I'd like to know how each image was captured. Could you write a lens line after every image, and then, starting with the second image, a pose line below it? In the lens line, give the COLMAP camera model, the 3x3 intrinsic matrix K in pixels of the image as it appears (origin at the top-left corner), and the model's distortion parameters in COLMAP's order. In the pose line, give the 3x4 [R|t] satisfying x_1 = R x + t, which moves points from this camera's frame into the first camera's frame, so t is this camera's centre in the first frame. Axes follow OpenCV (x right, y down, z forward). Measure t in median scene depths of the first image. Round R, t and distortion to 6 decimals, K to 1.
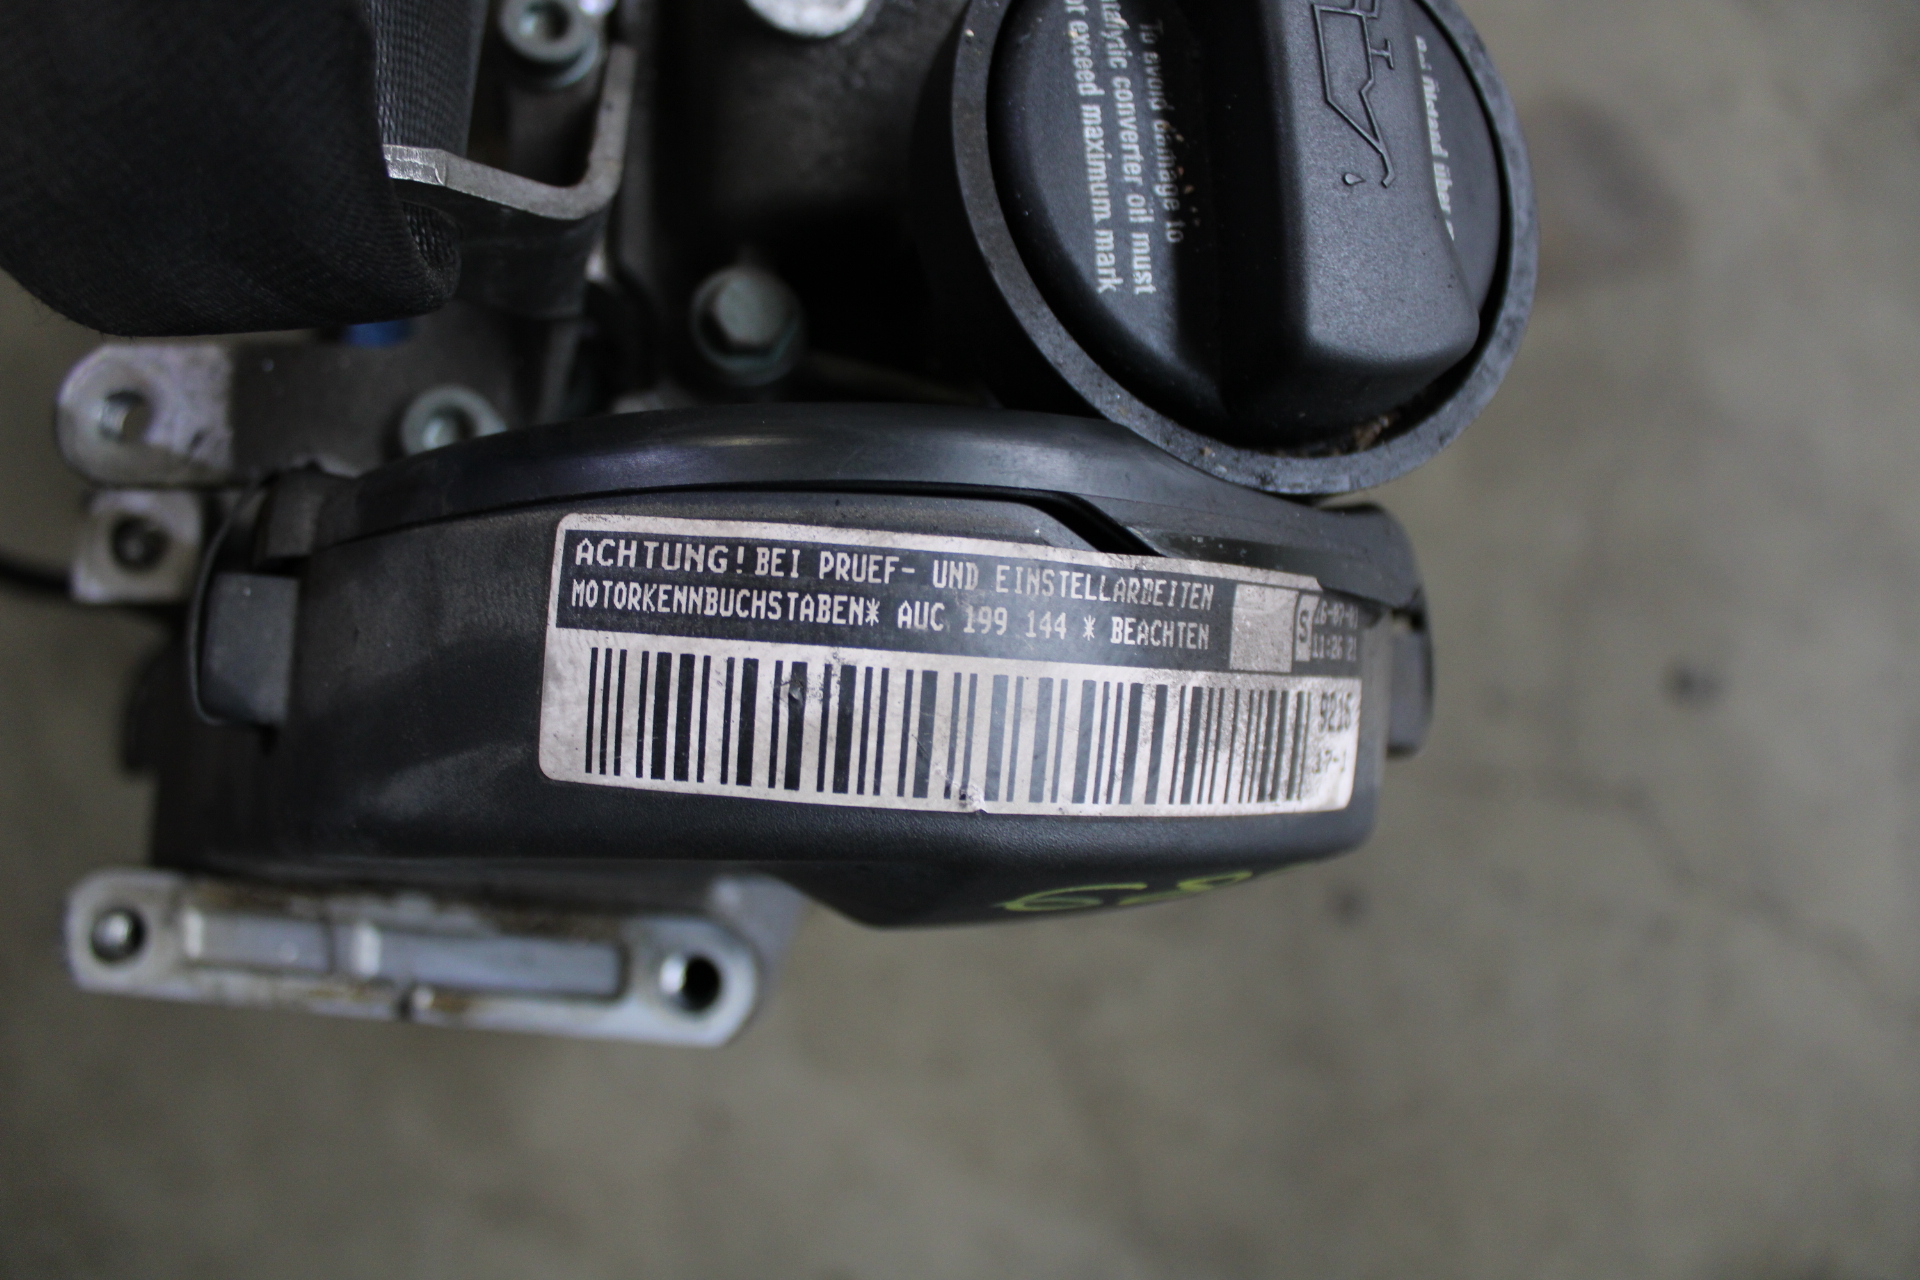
lens RADIAL K [[1340.1, 0, 956.0], [0, 1340.1, 503.5], [0, 0, 1]] dist [-0.001787, 0.000846]
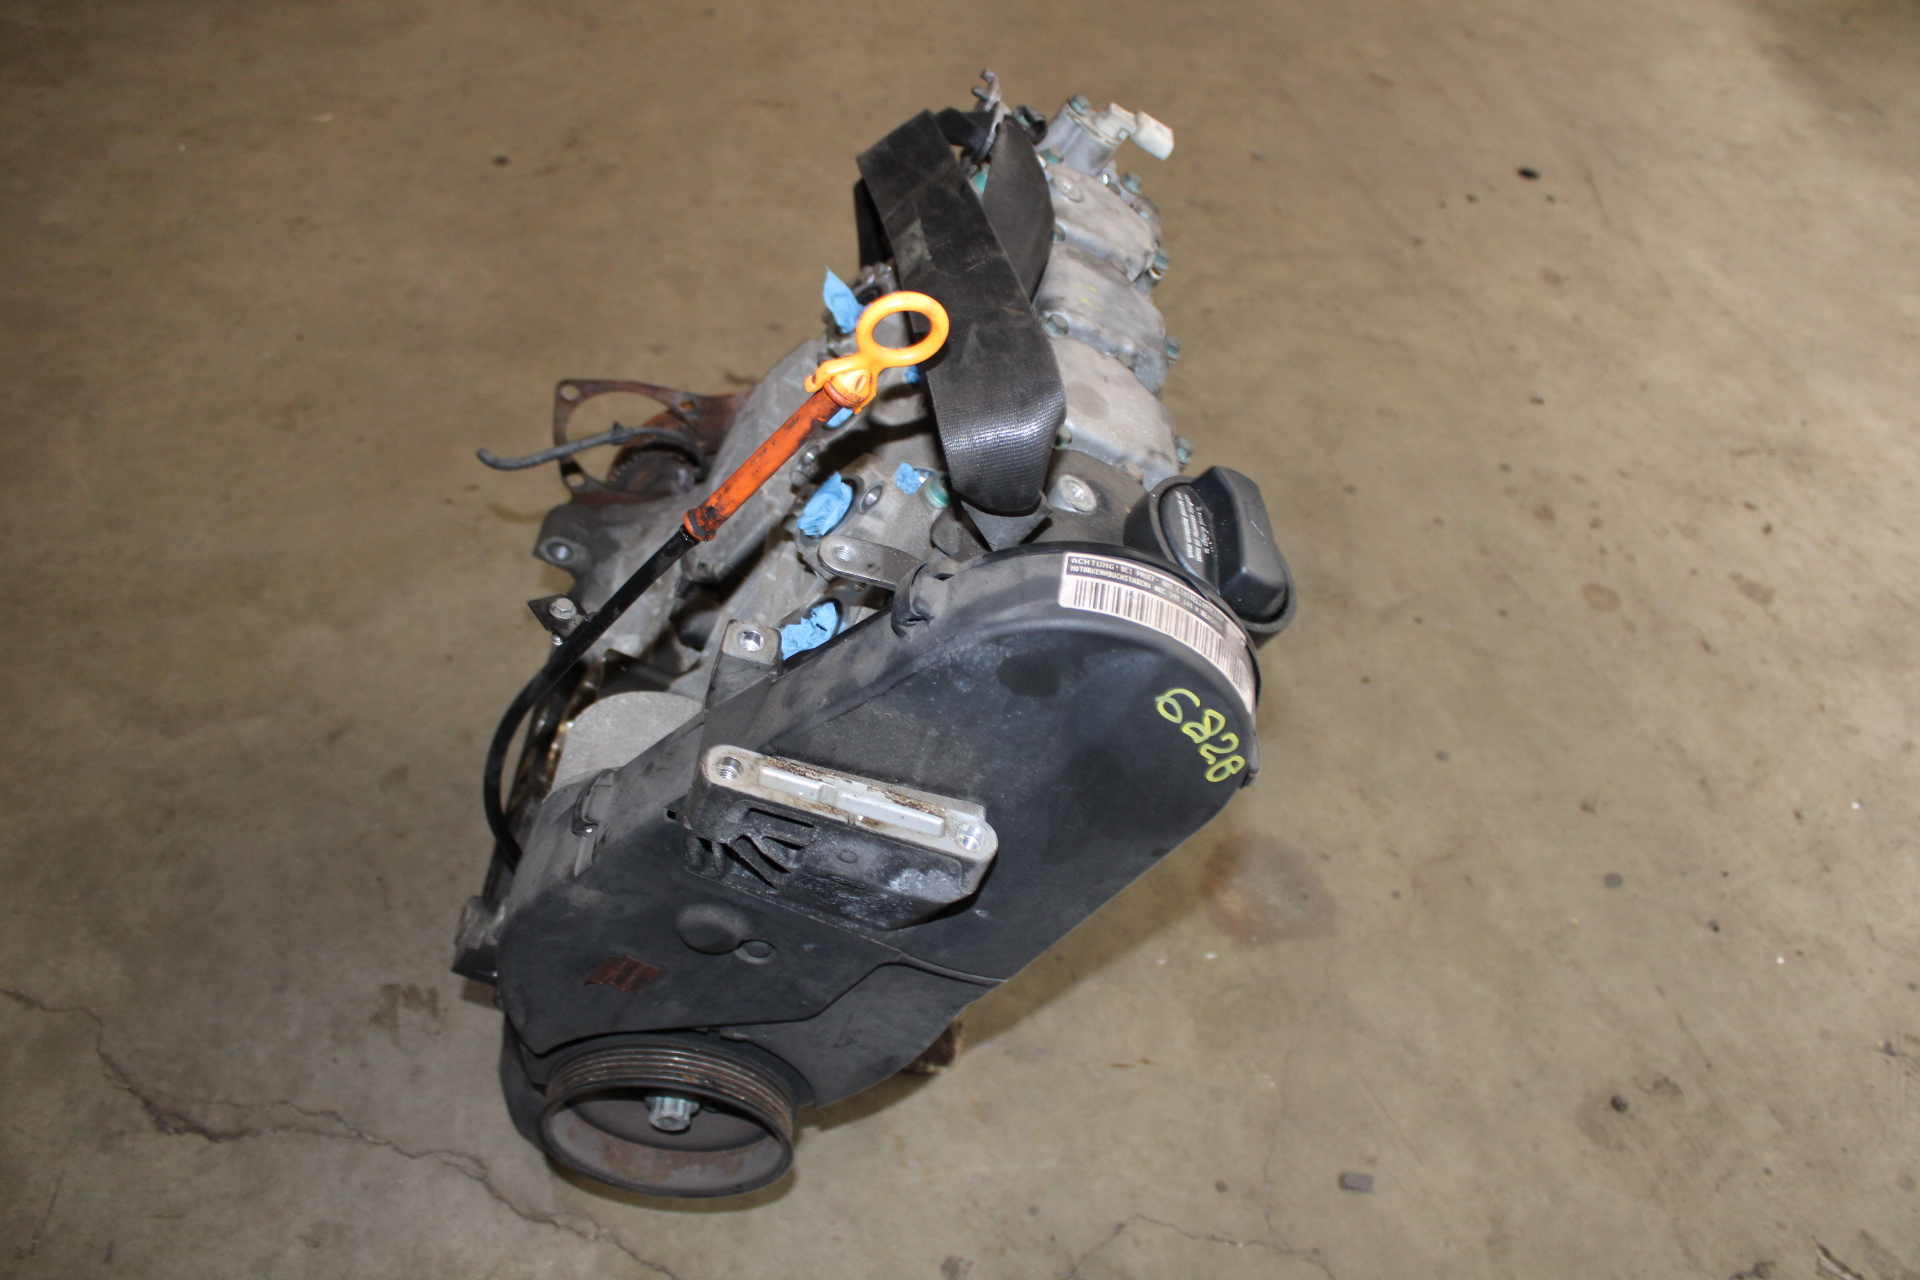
lens RADIAL K [[1682.5, 0, 960.0], [0, 1682.5, 640.0], [0, 0, 1]] dist [0.000360, 0.011722]
pose [[0.948992, 0.239765, 0.204762, -1.441926], [-0.089240, 0.827111, -0.554909, 2.771894], [-0.302409, 0.508331, 0.806318, -2.511454]]
